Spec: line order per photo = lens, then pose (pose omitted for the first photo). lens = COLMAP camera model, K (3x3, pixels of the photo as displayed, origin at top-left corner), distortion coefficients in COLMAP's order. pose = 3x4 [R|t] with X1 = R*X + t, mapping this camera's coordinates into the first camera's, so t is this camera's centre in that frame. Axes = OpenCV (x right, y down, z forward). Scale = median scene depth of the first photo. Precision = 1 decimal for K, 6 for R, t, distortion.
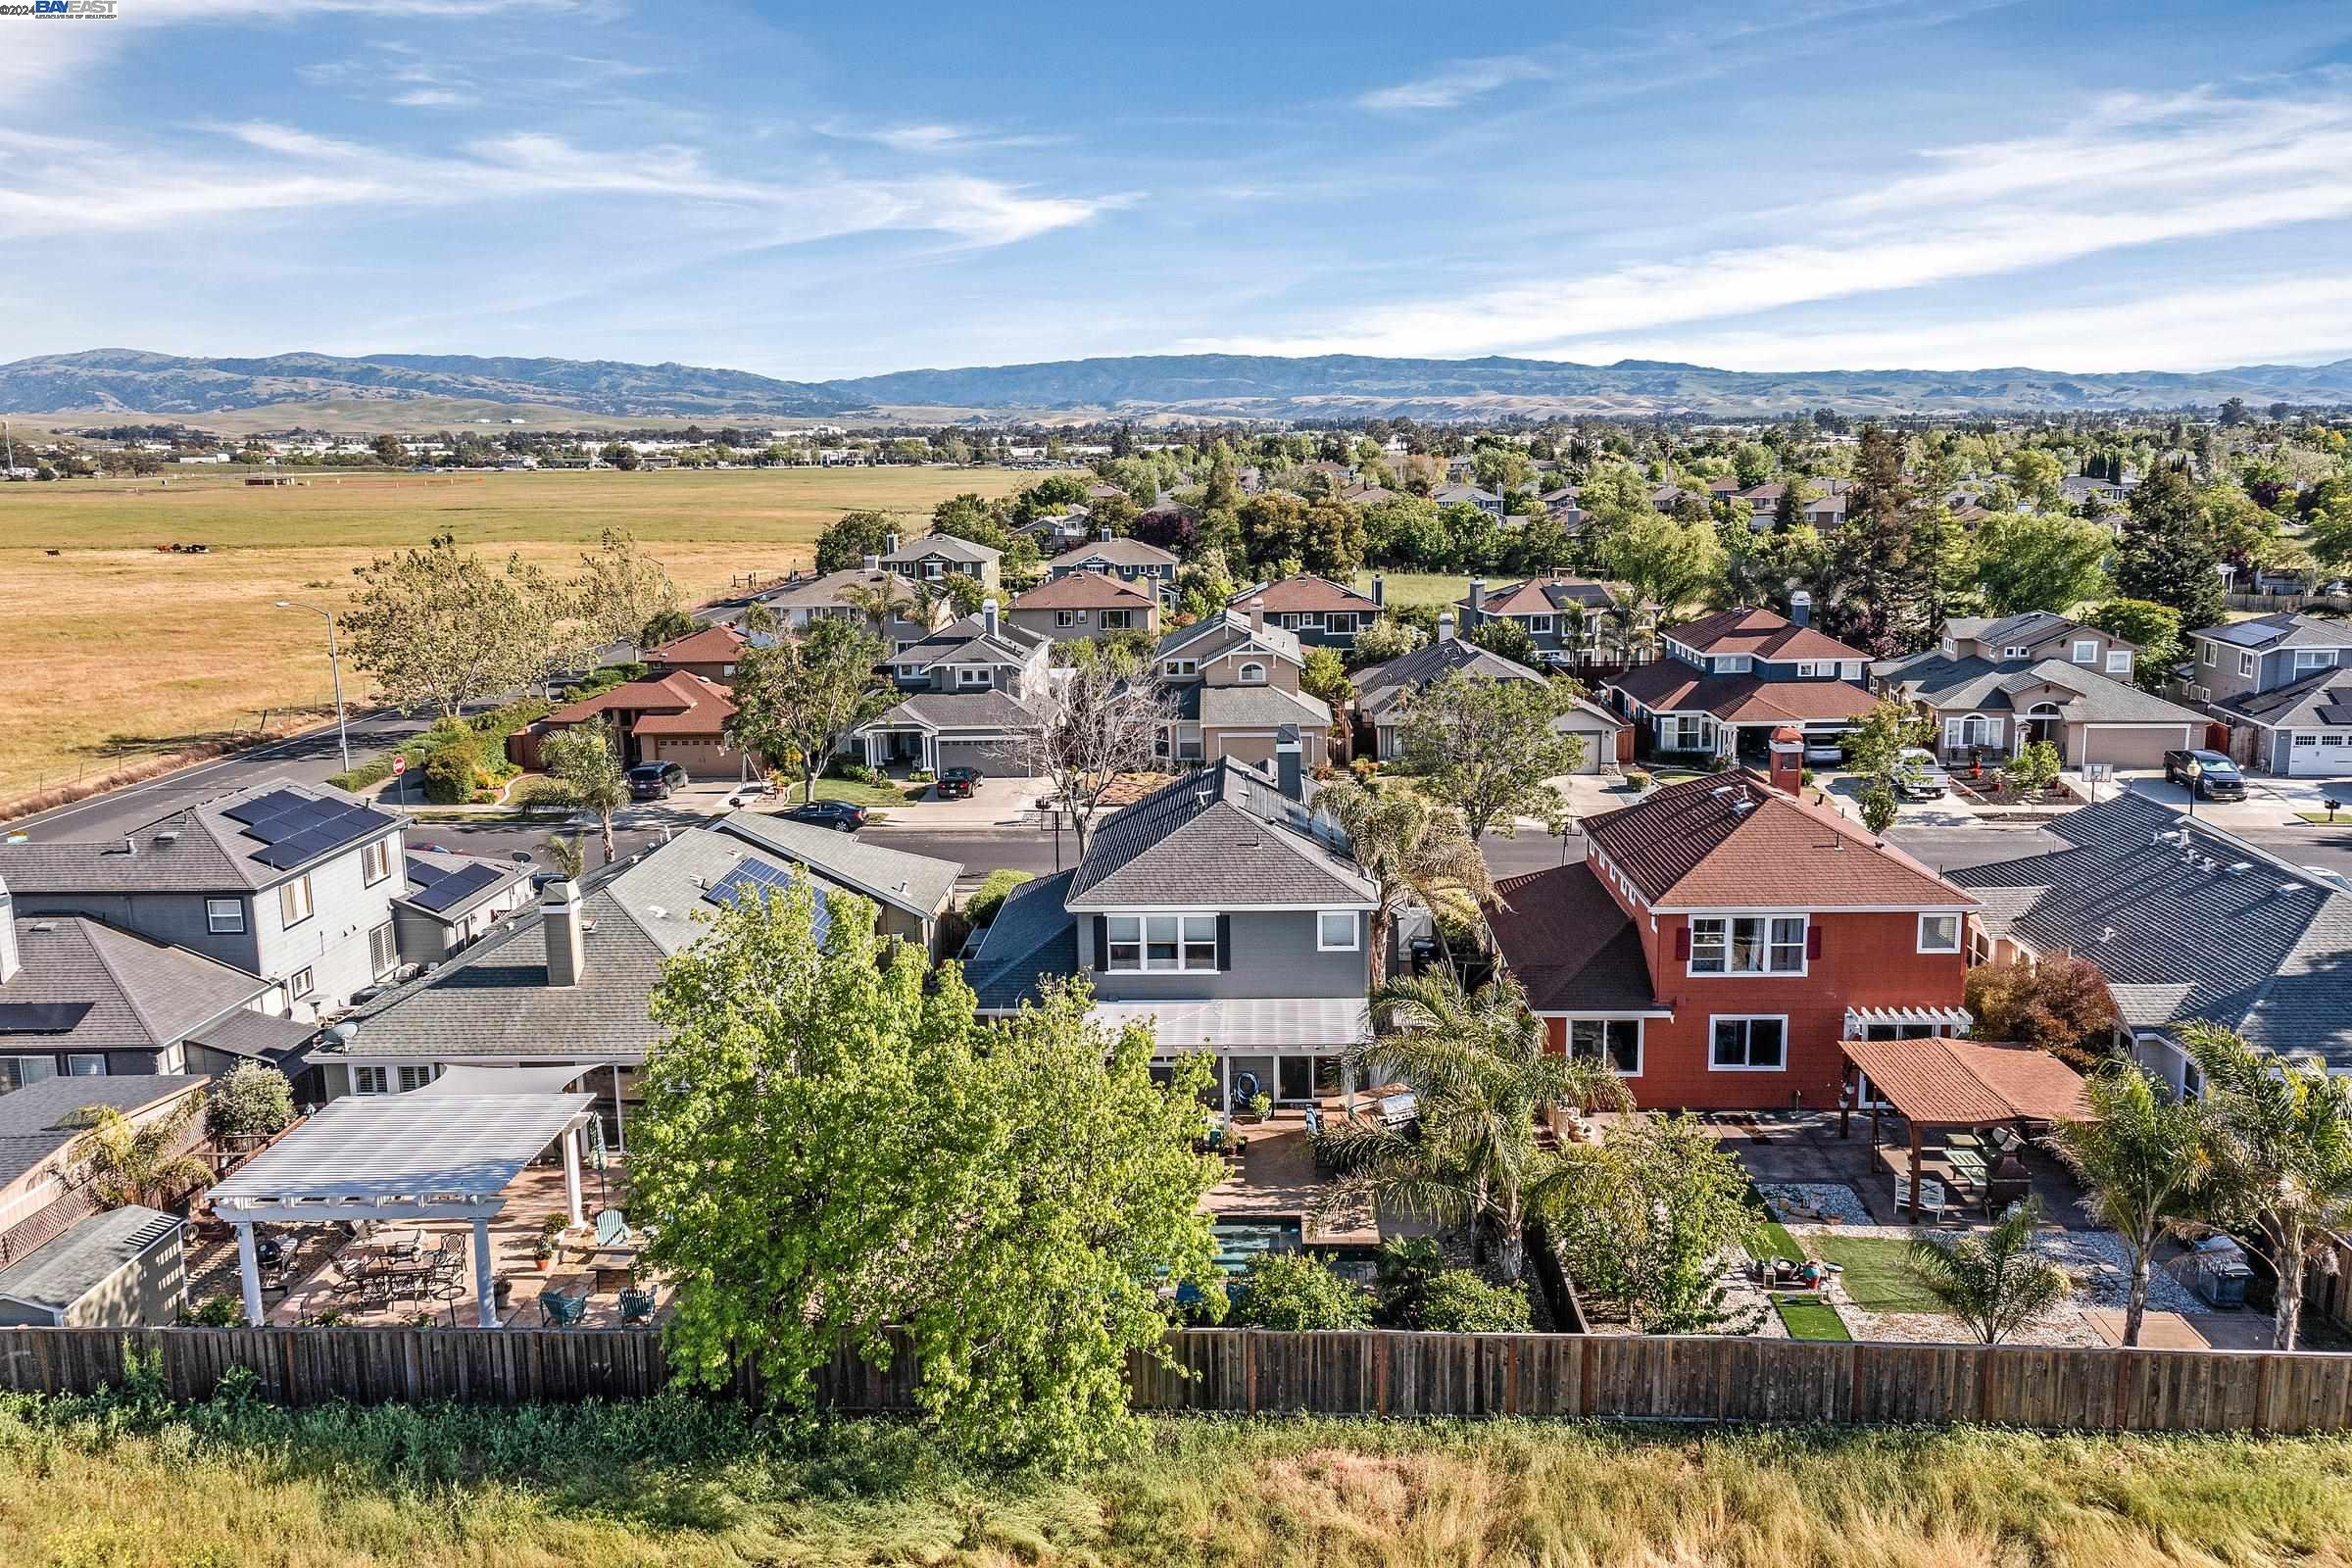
lens RADIAL K [[1838.4, 0, 1179.2], [0, 1838.4, 780.7], [0, 0, 1]] dist [0.029774, 0.009054]
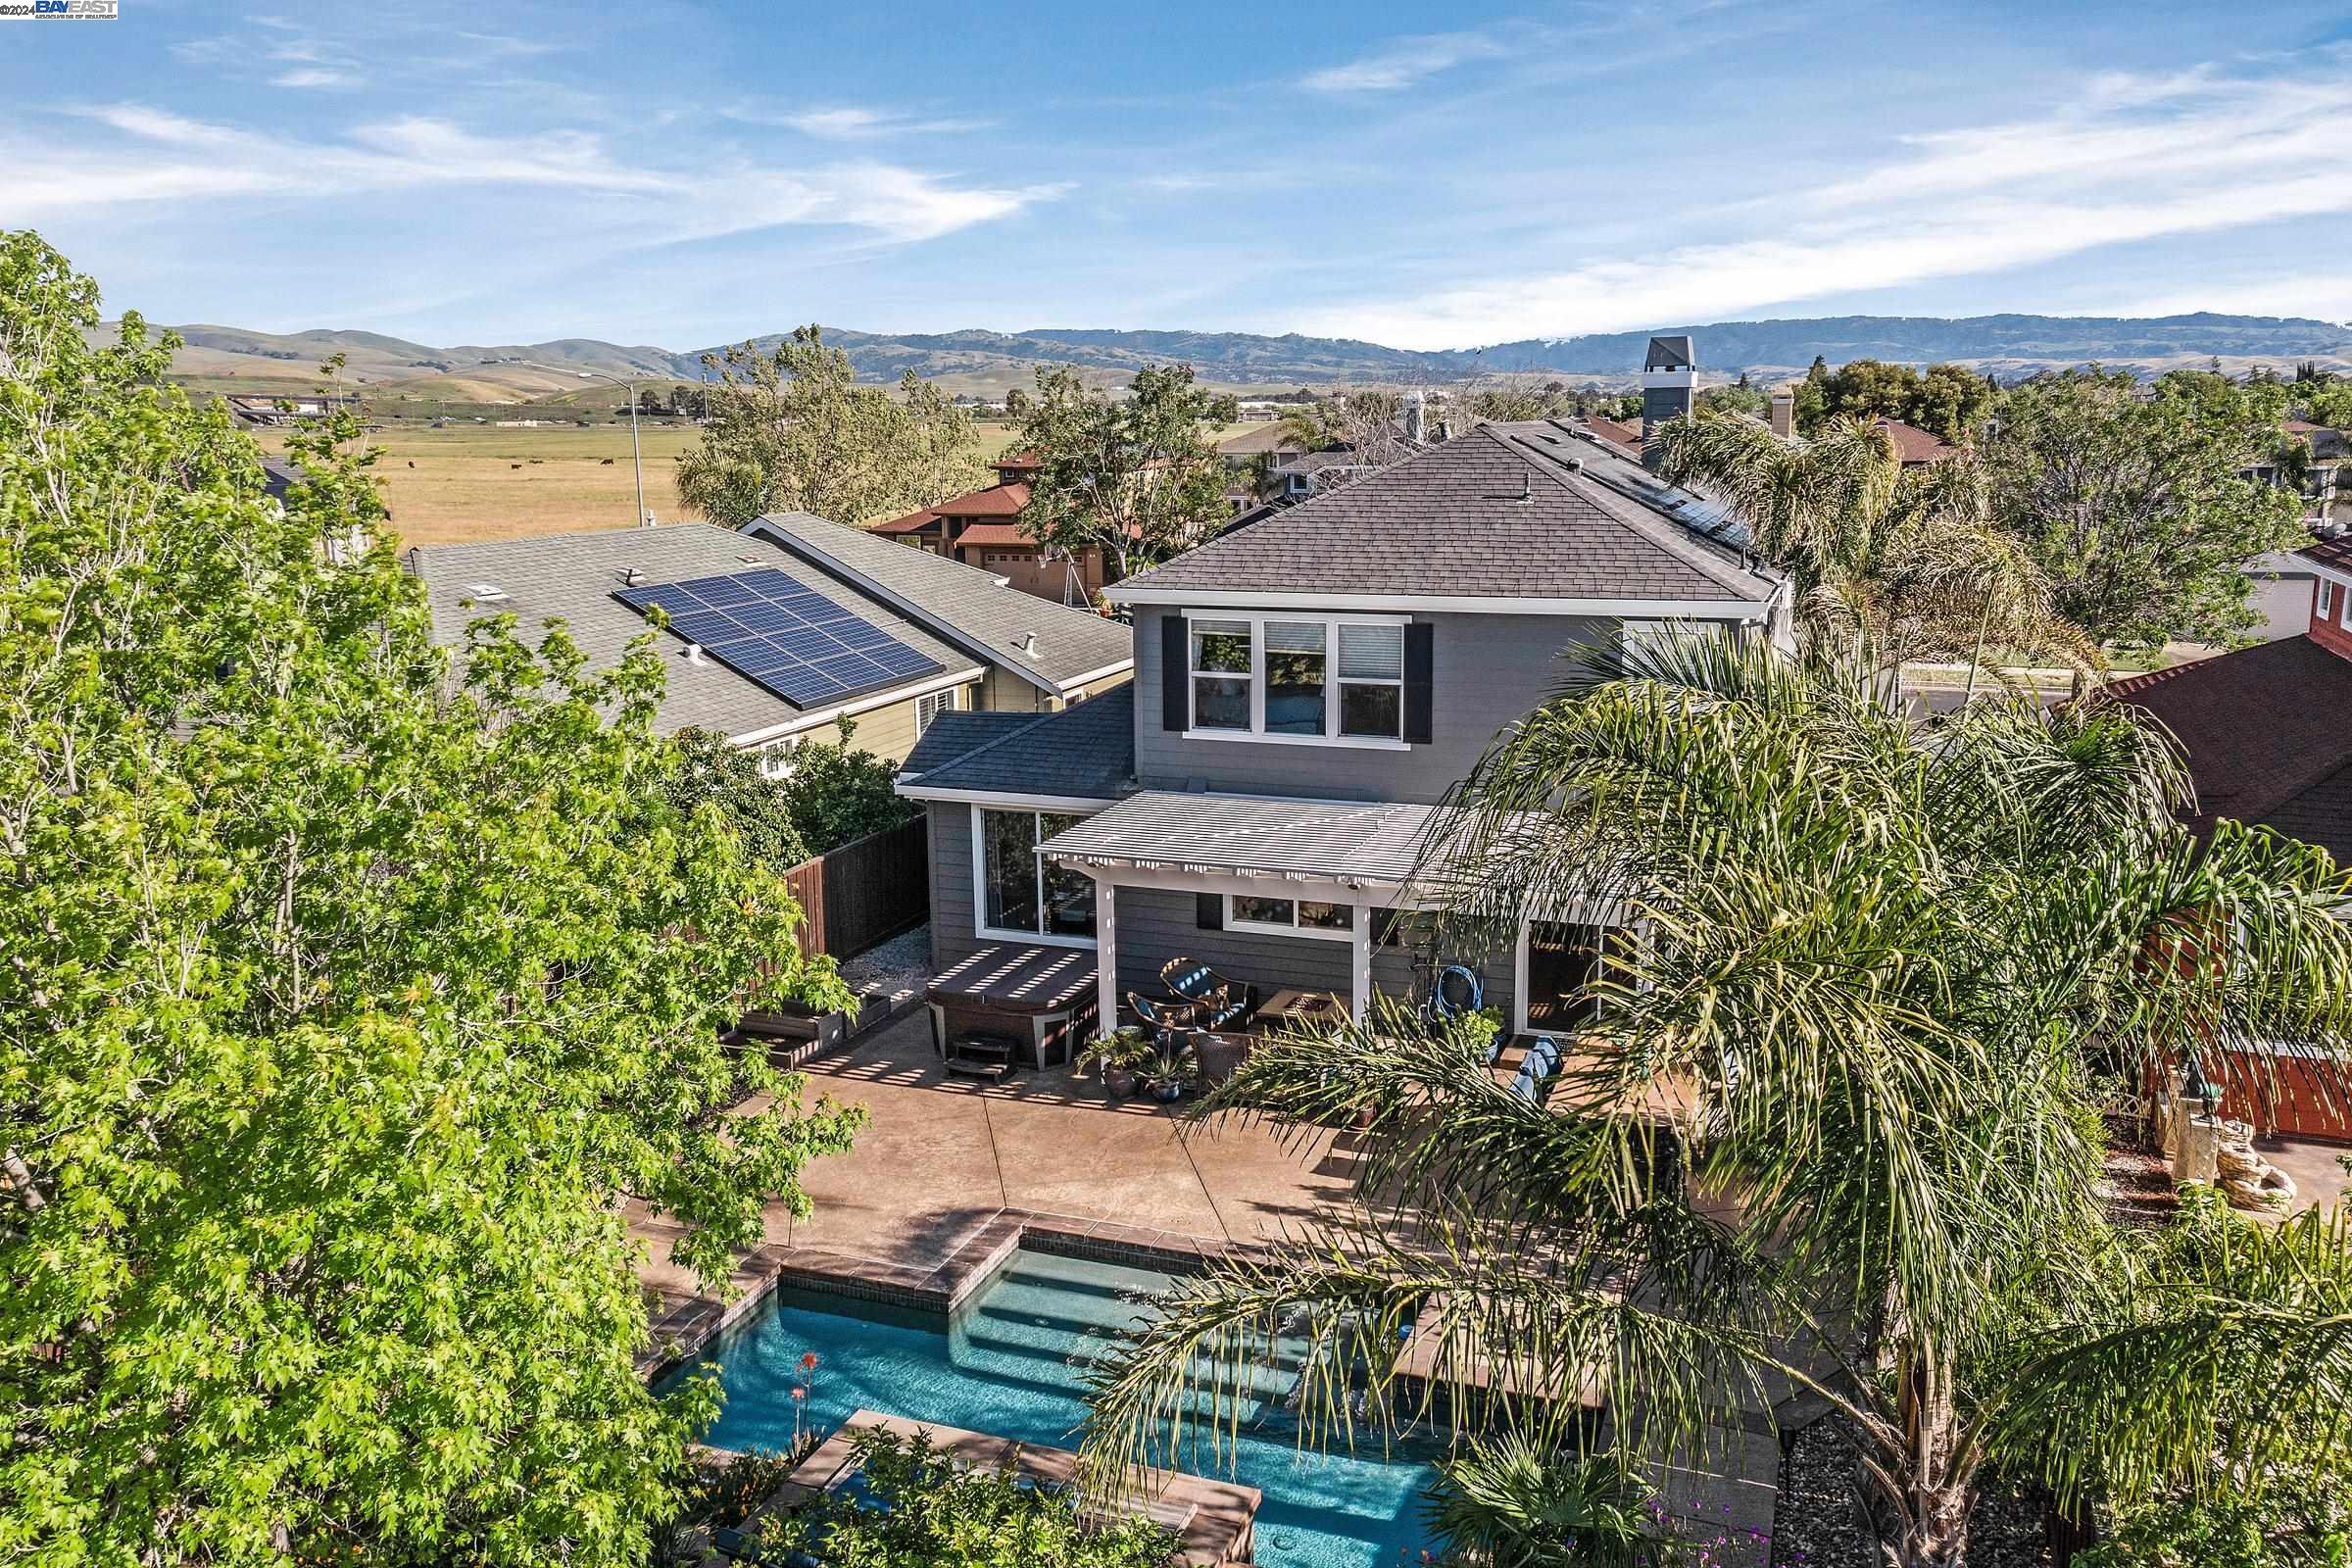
lens RADIAL K [[1838.4, 0, 1179.2], [0, 1838.4, 780.7], [0, 0, 1]] dist [0.029774, 0.009054]
pose [[0.947808, 0.068983, -0.311290, 0.115743], [-0.064313, 0.997610, 0.025256, 0.106185], [0.312288, -0.003918, 0.949979, 0.537899]]
